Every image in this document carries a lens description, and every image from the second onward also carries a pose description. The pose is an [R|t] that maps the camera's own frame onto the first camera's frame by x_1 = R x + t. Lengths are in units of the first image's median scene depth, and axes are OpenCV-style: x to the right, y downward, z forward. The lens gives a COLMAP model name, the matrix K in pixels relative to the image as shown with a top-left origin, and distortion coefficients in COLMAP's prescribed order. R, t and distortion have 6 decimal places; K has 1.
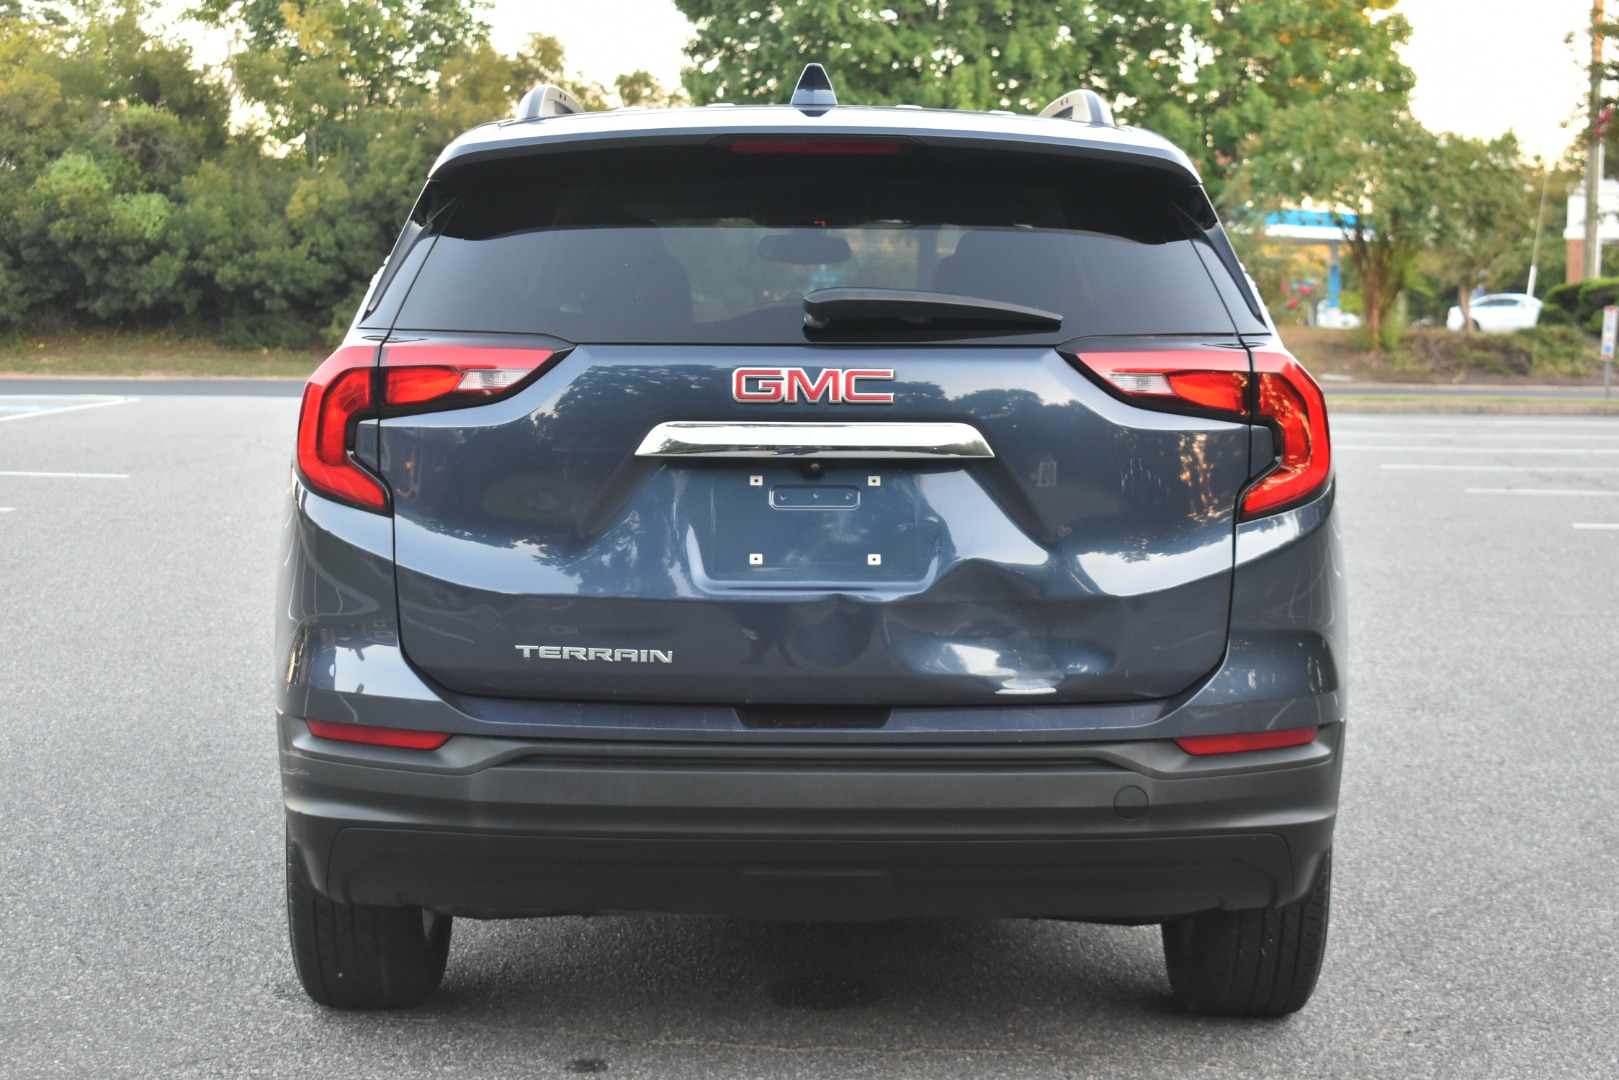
lens RADIAL K [[2759.0, 0, 809.1], [0, 2759.0, 546.5], [0, 0, 1]] dist [0.099035, 0.000000]
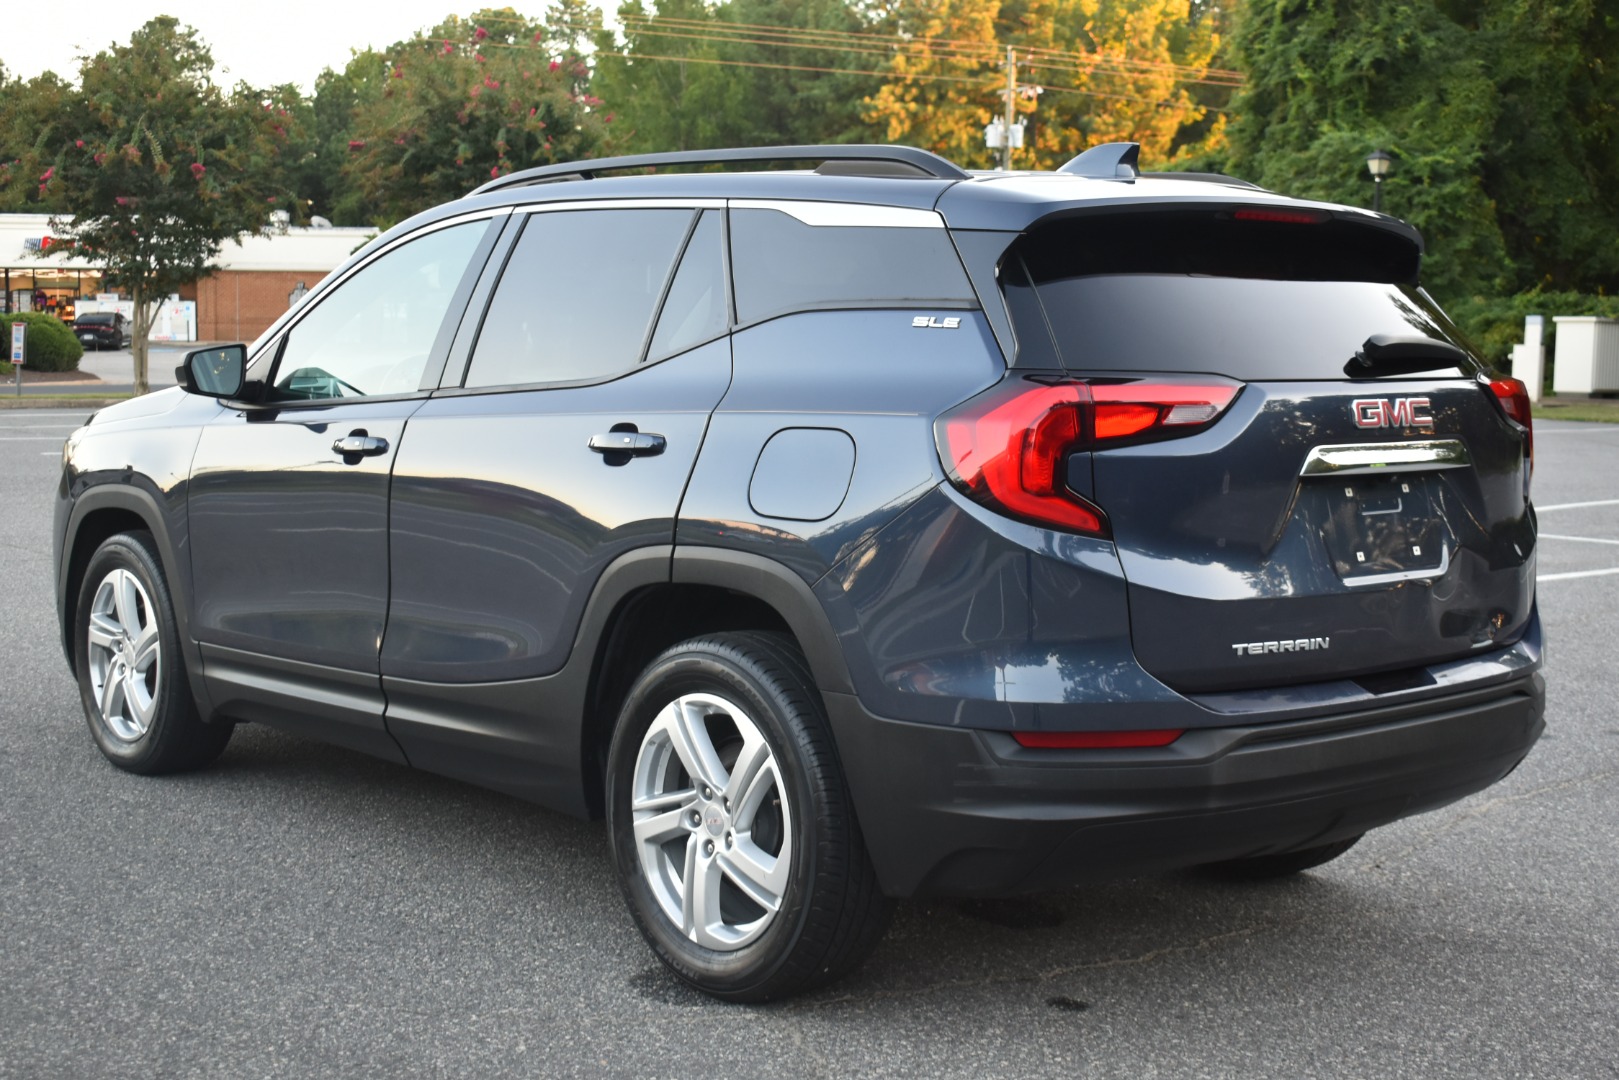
lens RADIAL K [[2168.4, 0, 813.4], [0, 2168.4, 534.5], [0, 0, 1]] dist [0.003669, 0.000000]
pose [[0.771358, -0.059149, 0.633646, -0.803773], [0.050893, 0.998216, 0.031227, -0.046933], [-0.634363, 0.008161, 0.772992, 0.410751]]
